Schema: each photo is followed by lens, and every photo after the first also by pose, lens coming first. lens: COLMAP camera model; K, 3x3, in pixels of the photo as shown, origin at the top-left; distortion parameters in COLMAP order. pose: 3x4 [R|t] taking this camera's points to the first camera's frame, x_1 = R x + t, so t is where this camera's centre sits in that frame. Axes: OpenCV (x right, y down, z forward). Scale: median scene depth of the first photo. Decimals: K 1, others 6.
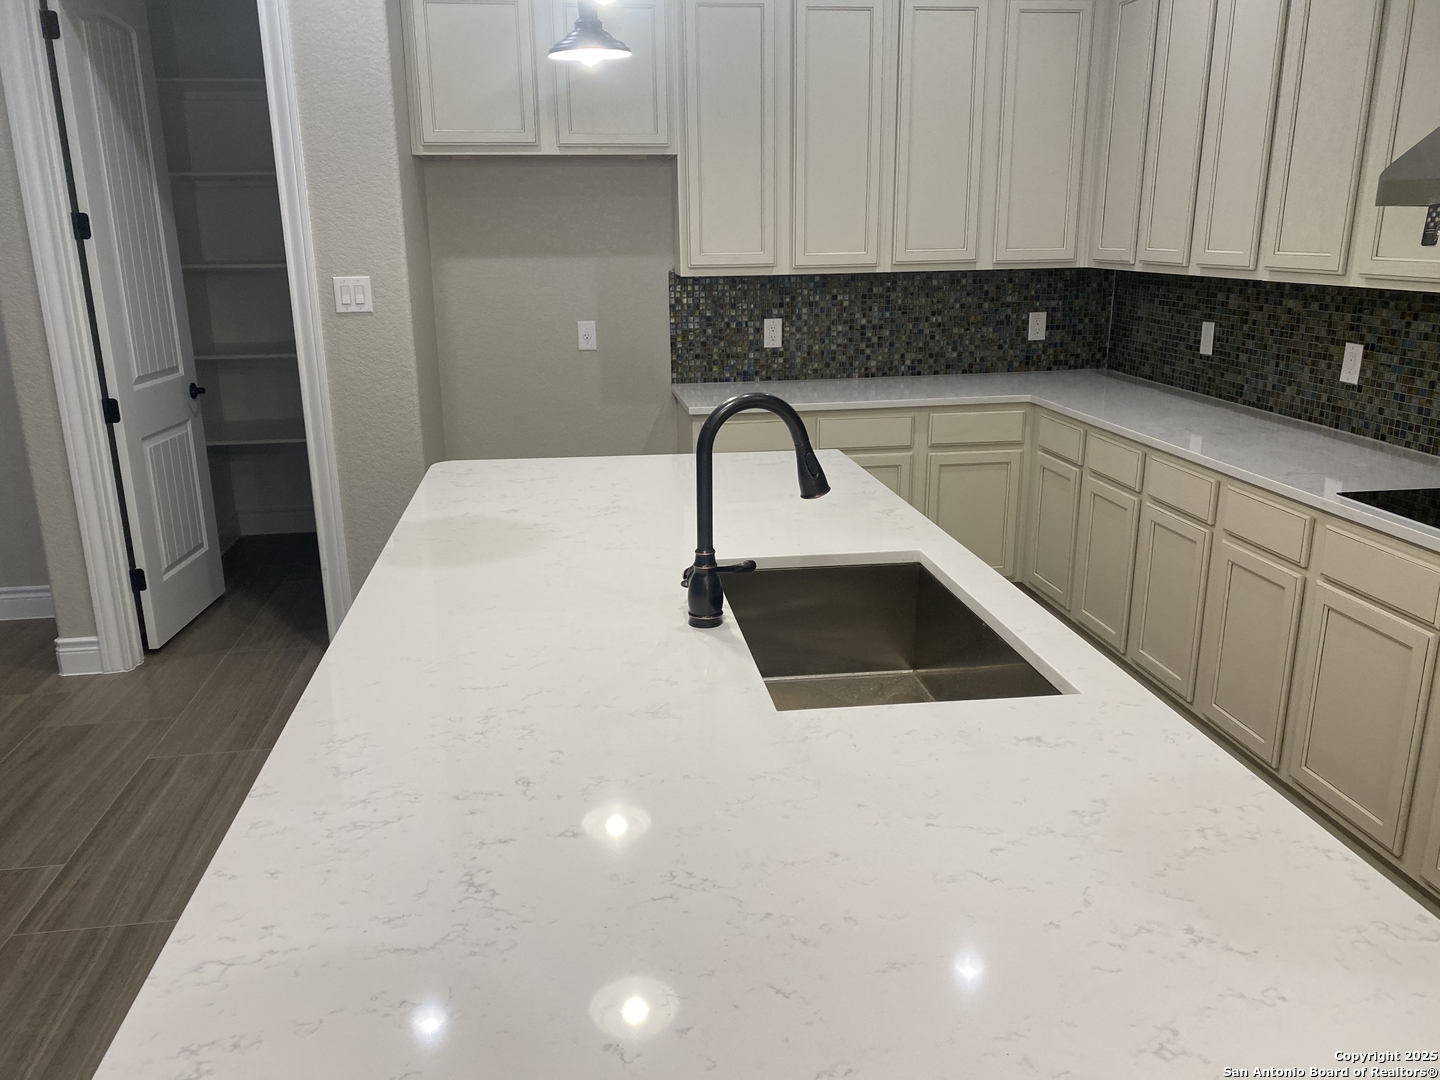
lens RADIAL K [[1091.3, 0, 714.0], [0, 1091.3, 537.6], [0, 0, 1]] dist [0.076446, -0.121613]
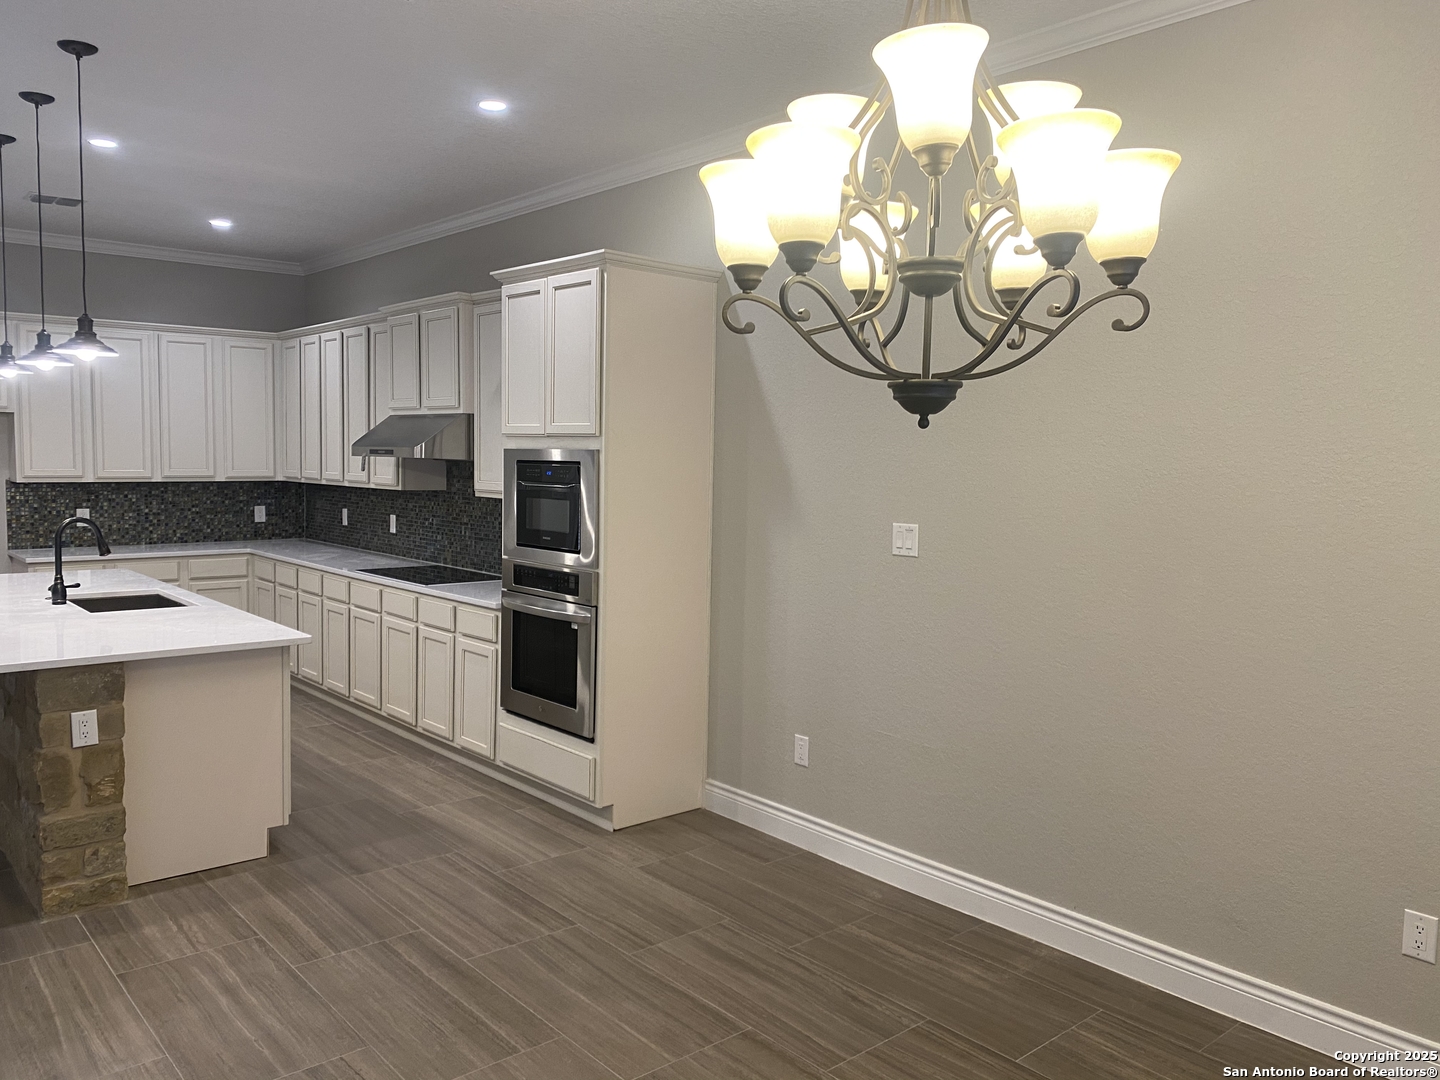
lens RADIAL K [[1104.1, 0, 716.0], [0, 1104.1, 539.1], [0, 0, 1]] dist [0.003463, 0.003406]
pose [[0.838640, -0.017727, 0.544397, -0.055062], [0.123488, 0.979633, -0.158333, 0.231715], [-0.530503, 0.200011, 0.823749, -0.882750]]
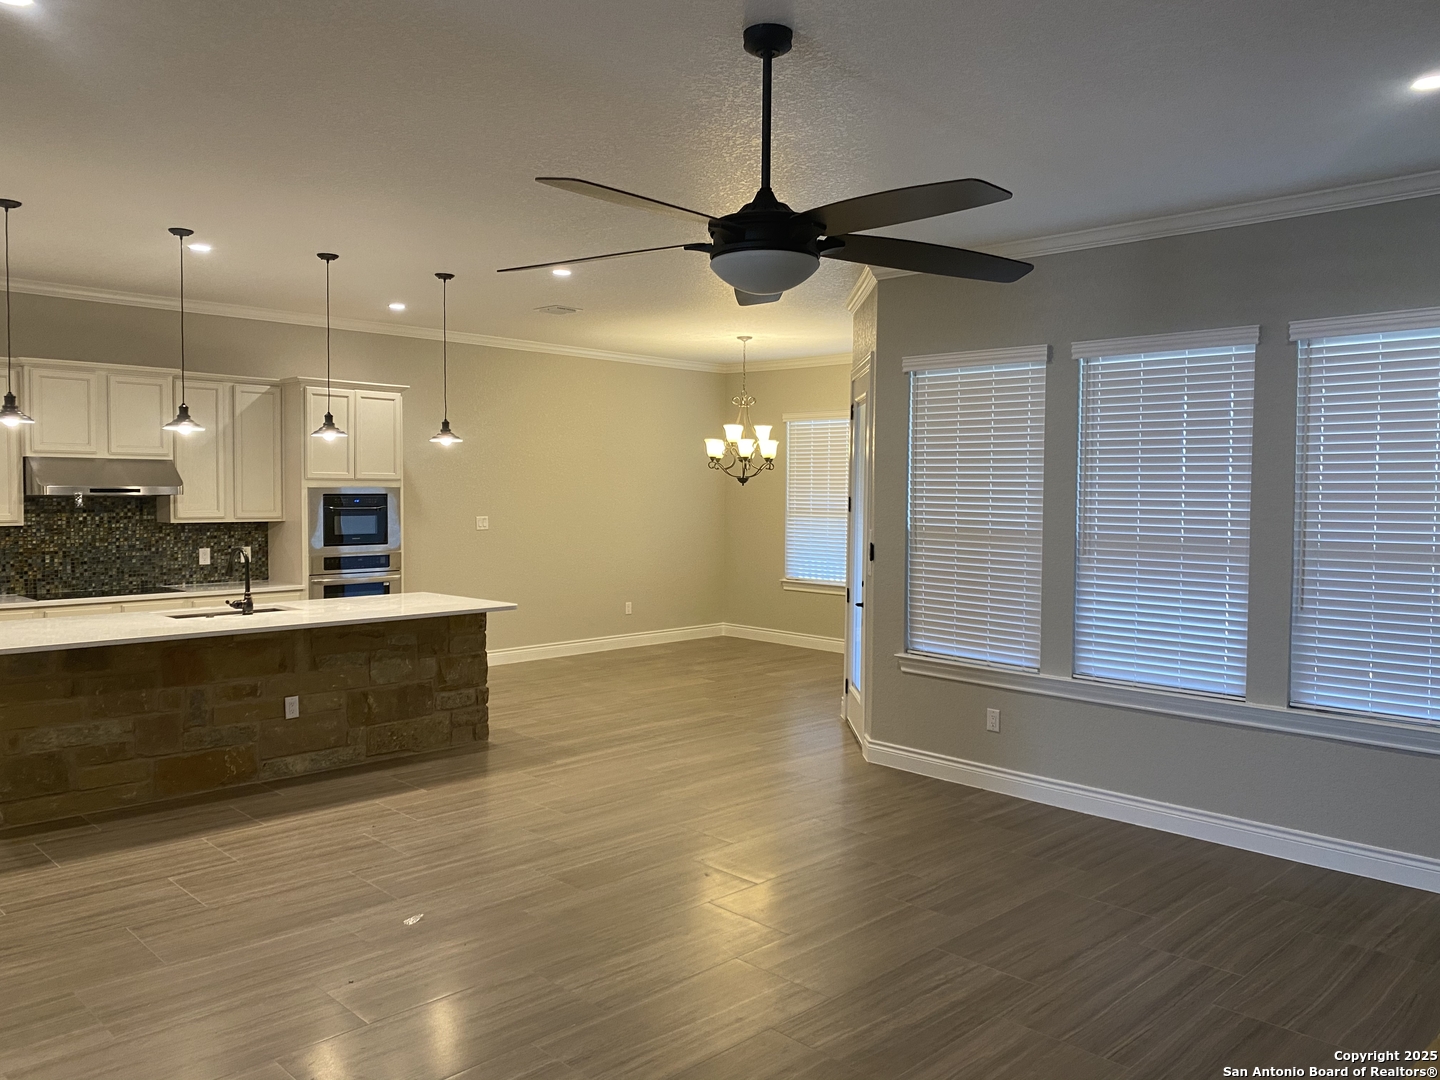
lens RADIAL K [[1104.1, 0, 716.0], [0, 1104.1, 539.1], [0, 0, 1]] dist [0.003463, 0.003406]
pose [[-0.593706, -0.033974, 0.803964, -1.533429], [0.216440, 0.955546, 0.200215, -0.220275], [-0.775027, 0.292879, -0.559960, 0.732386]]
